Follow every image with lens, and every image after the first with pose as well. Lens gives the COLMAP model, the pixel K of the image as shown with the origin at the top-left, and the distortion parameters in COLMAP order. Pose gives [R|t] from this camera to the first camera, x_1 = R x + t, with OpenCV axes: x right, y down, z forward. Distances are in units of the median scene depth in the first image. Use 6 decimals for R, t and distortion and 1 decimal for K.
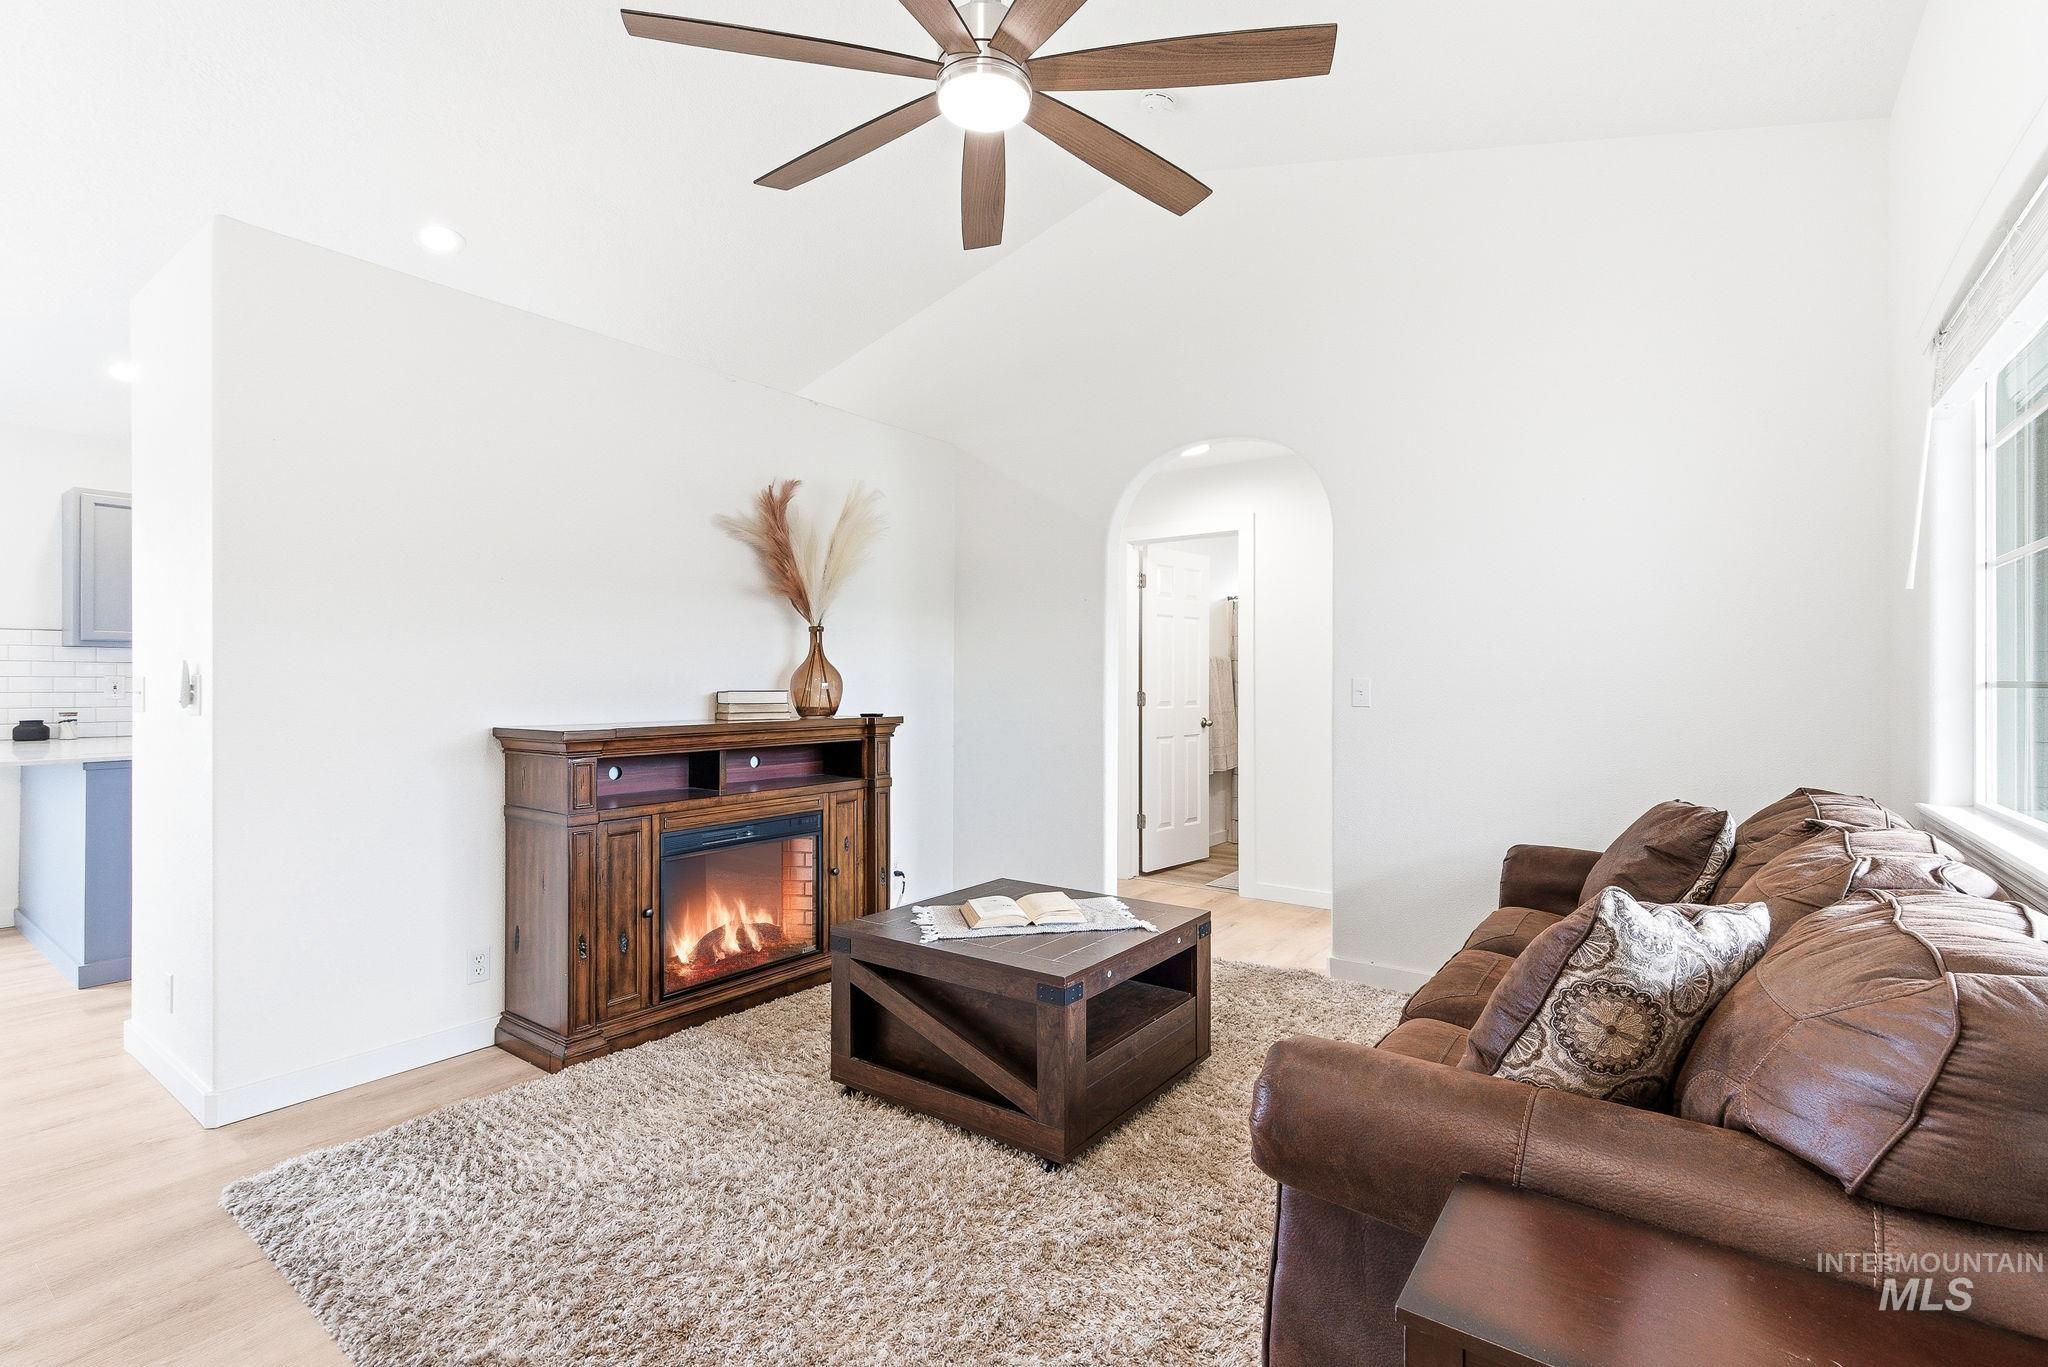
lens RADIAL K [[929.4, 0, 1026.5], [0, 929.4, 678.0], [0, 0, 1]] dist [0.000249, -0.000240]
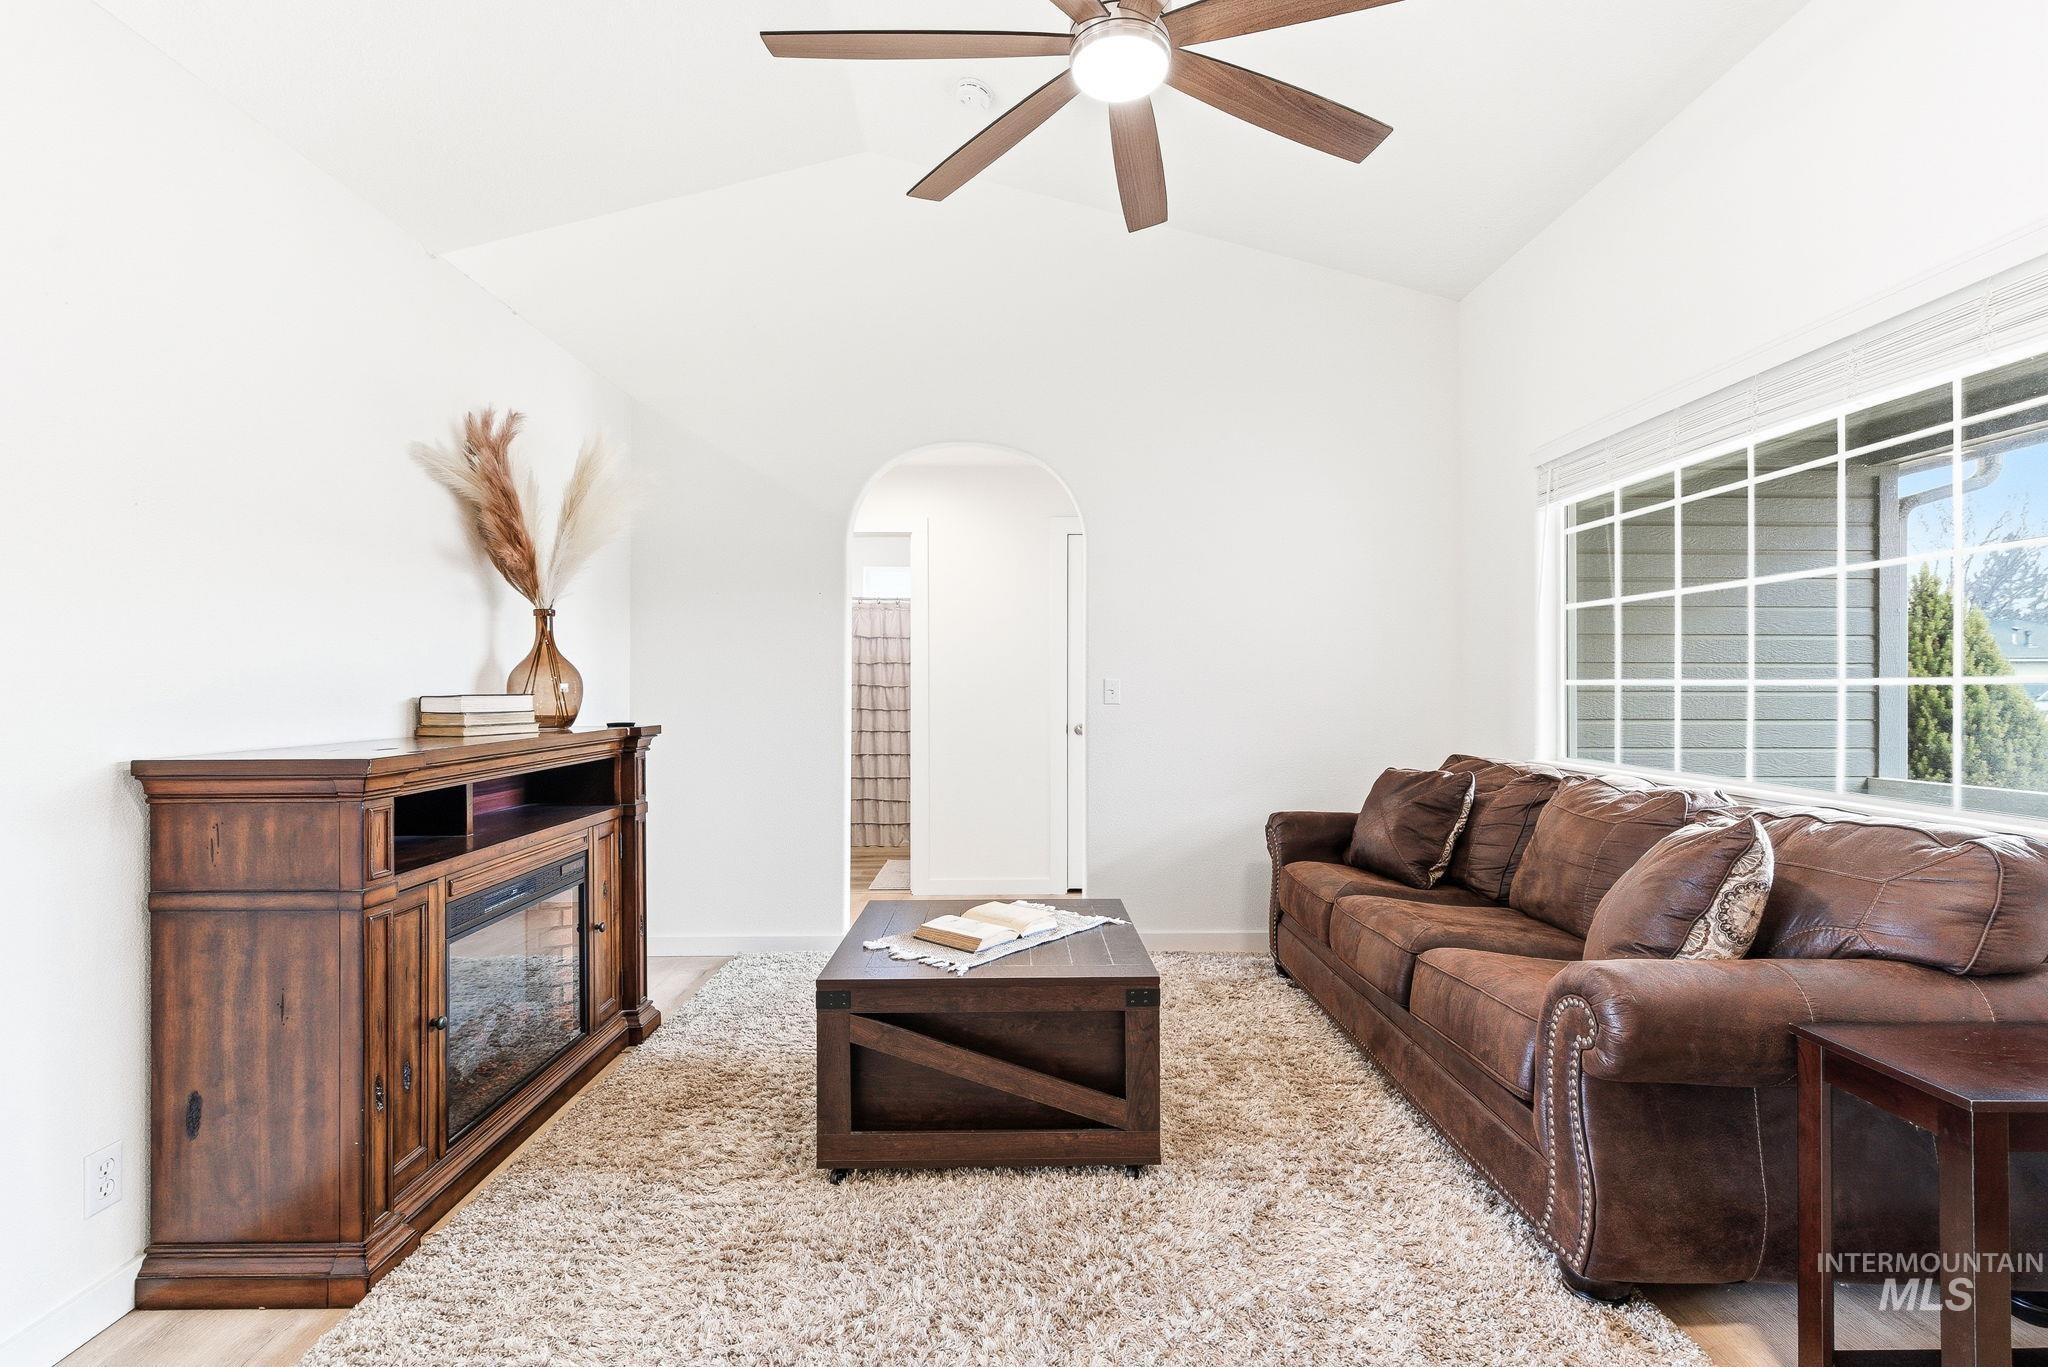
lens RADIAL K [[936.6, 0, 1022.7], [0, 936.6, 681.0], [0, 0, 1]] dist [0.001937, 0.000032]
pose [[0.800422, 0.000286, 0.599437, -0.476068], [-0.000622, 1.000000, 0.000353, 0.003310], [-0.599436, -0.000655, 0.800422, 0.199179]]
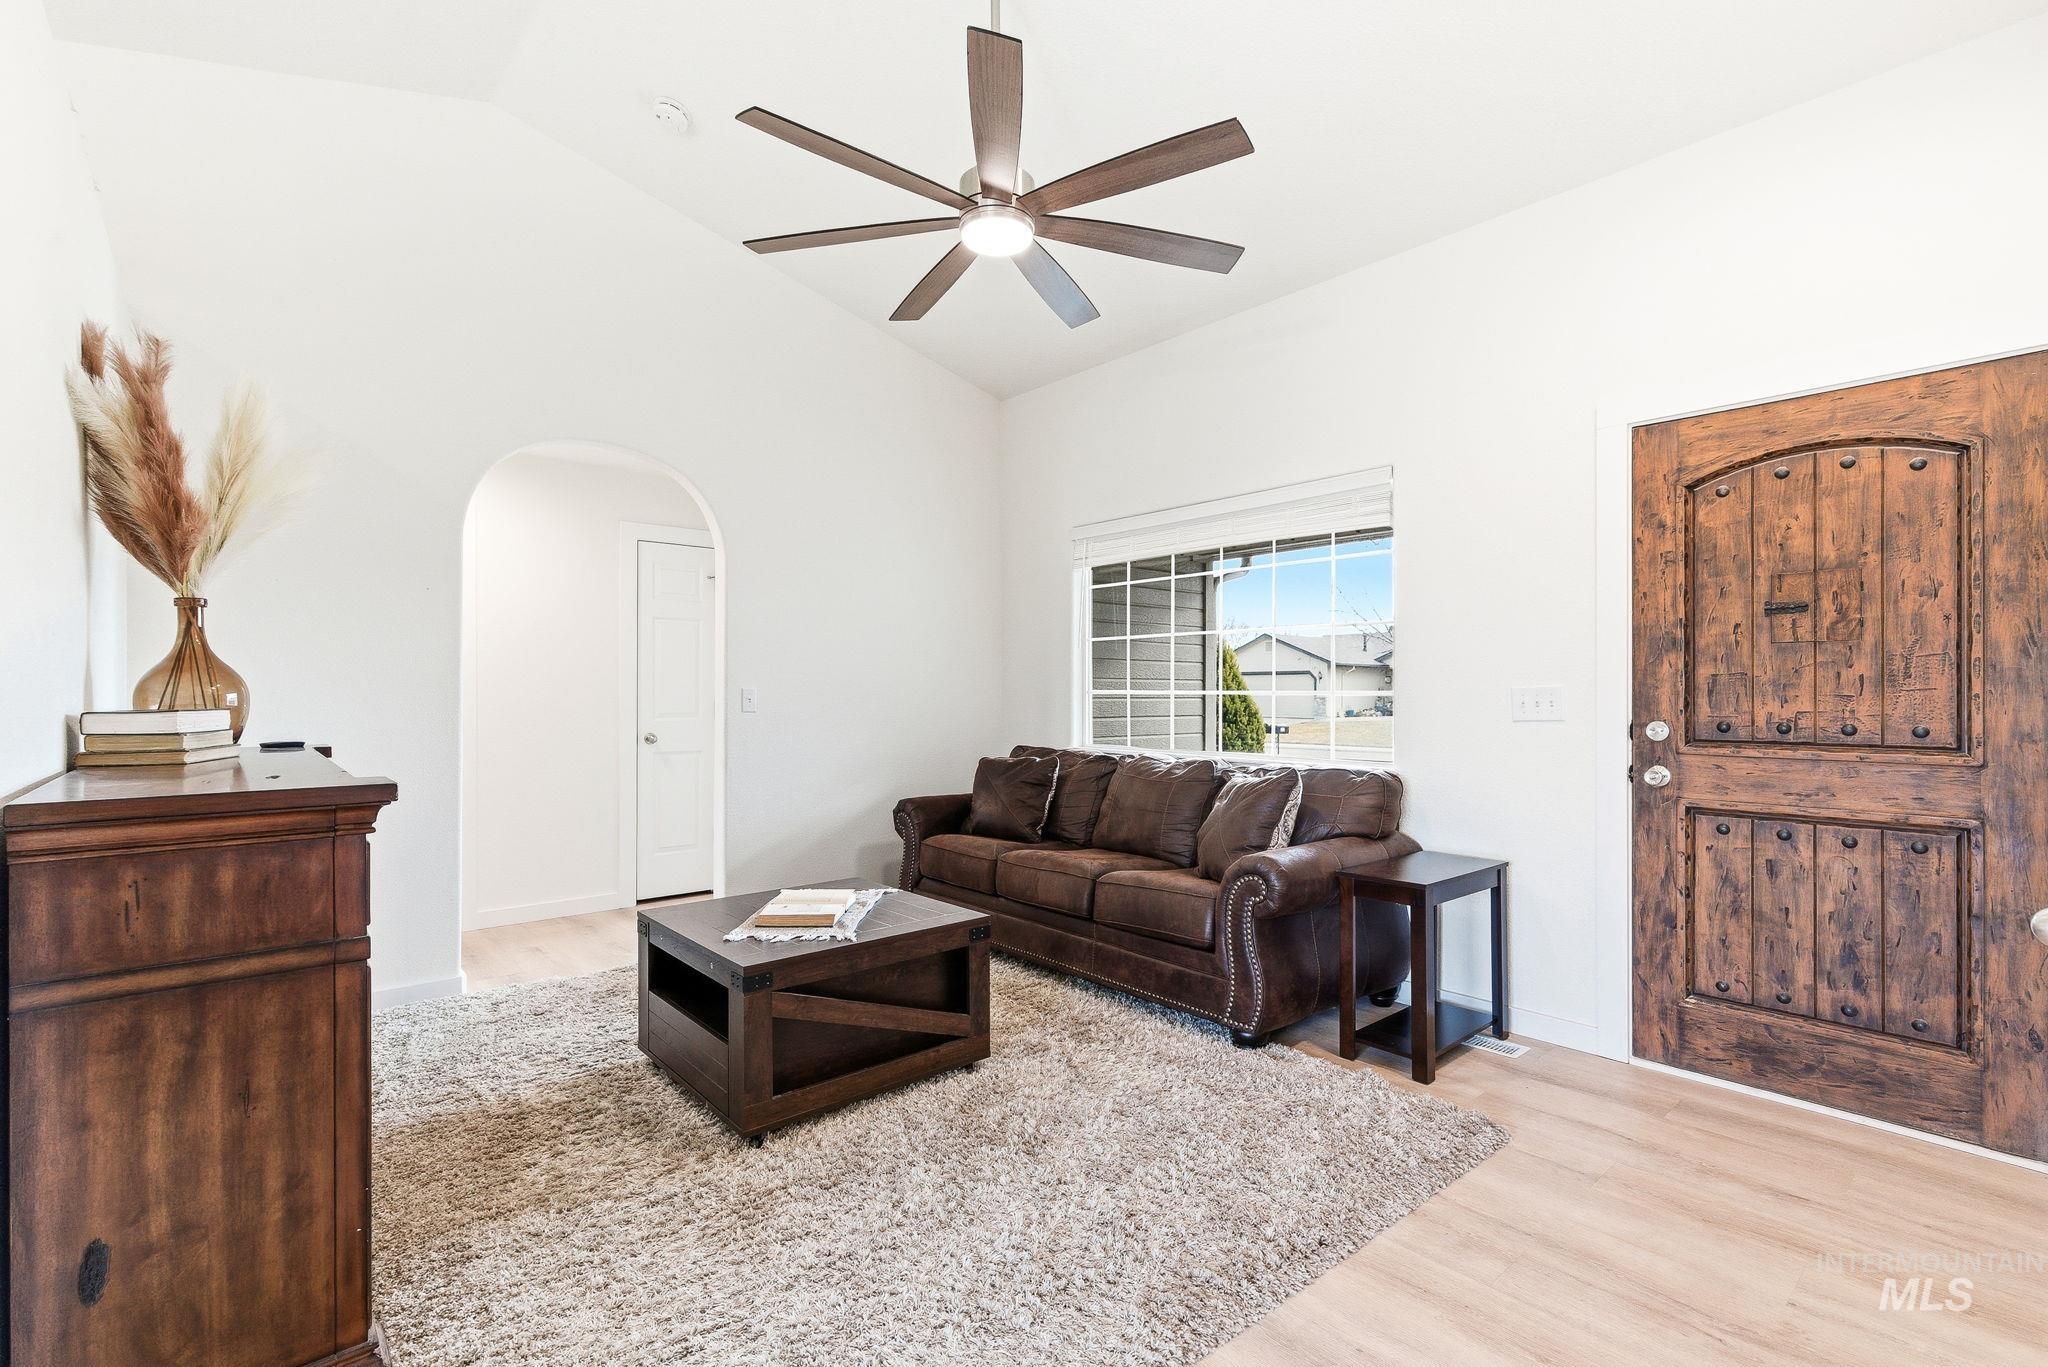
lens RADIAL K [[933.4, 0, 1026.6], [0, 933.4, 689.3], [0, 0, 1]] dist [0.001789, 0.000204]
pose [[0.227648, -0.000336, 0.973744, -0.869222], [-0.003515, 0.999993, 0.001167, -0.000843], [-0.973737, -0.003688, 0.227645, 0.454619]]
